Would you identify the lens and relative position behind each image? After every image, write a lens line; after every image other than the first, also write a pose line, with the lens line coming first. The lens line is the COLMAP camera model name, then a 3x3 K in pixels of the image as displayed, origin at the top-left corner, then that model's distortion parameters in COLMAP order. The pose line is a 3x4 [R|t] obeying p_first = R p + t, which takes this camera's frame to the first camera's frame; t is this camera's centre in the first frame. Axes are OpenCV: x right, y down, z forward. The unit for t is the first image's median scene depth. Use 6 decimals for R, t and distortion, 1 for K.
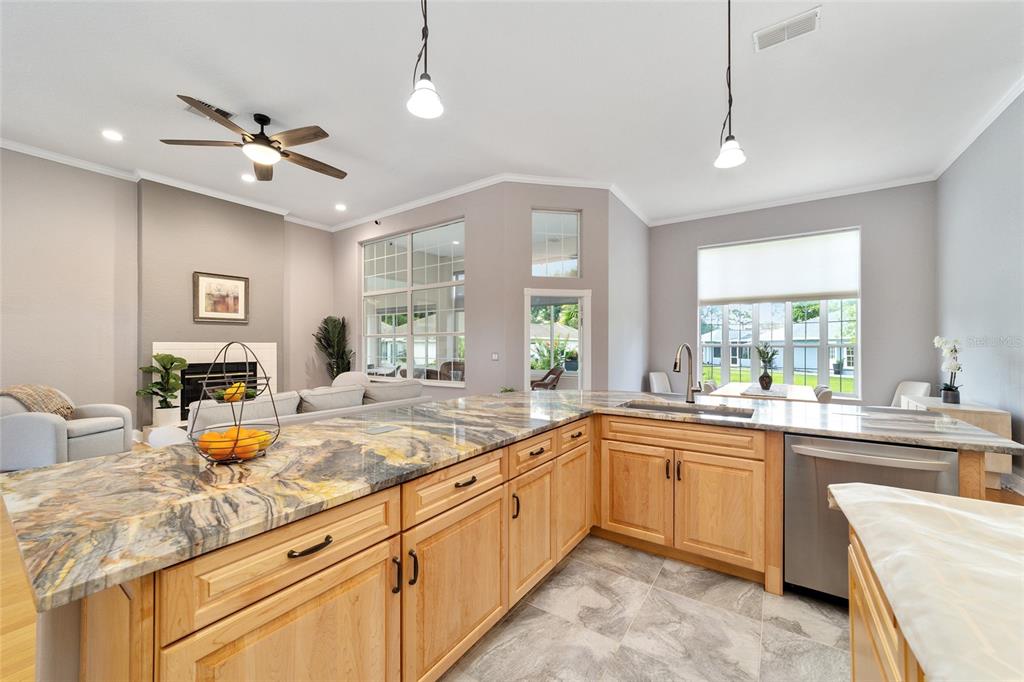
lens RADIAL K [[392.7, 0, 512.9], [0, 392.7, 344.4], [0, 0, 1]] dist [-0.003653, 0.002014]
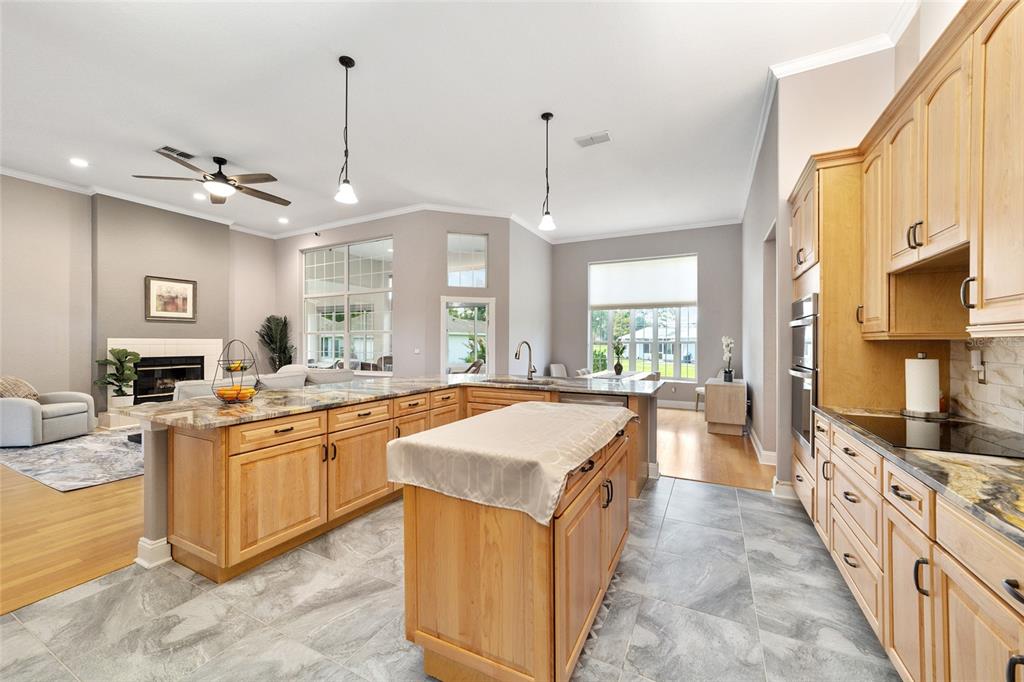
lens RADIAL K [[392.7, 0, 509.8], [0, 392.7, 341.5], [0, 0, 1]] dist [-0.003653, 0.002014]
pose [[0.992456, 0.002150, 0.122583, 0.094713], [-0.002461, 0.999994, 0.002385, -0.002006], [-0.122577, -0.002669, 0.992455, -0.266575]]
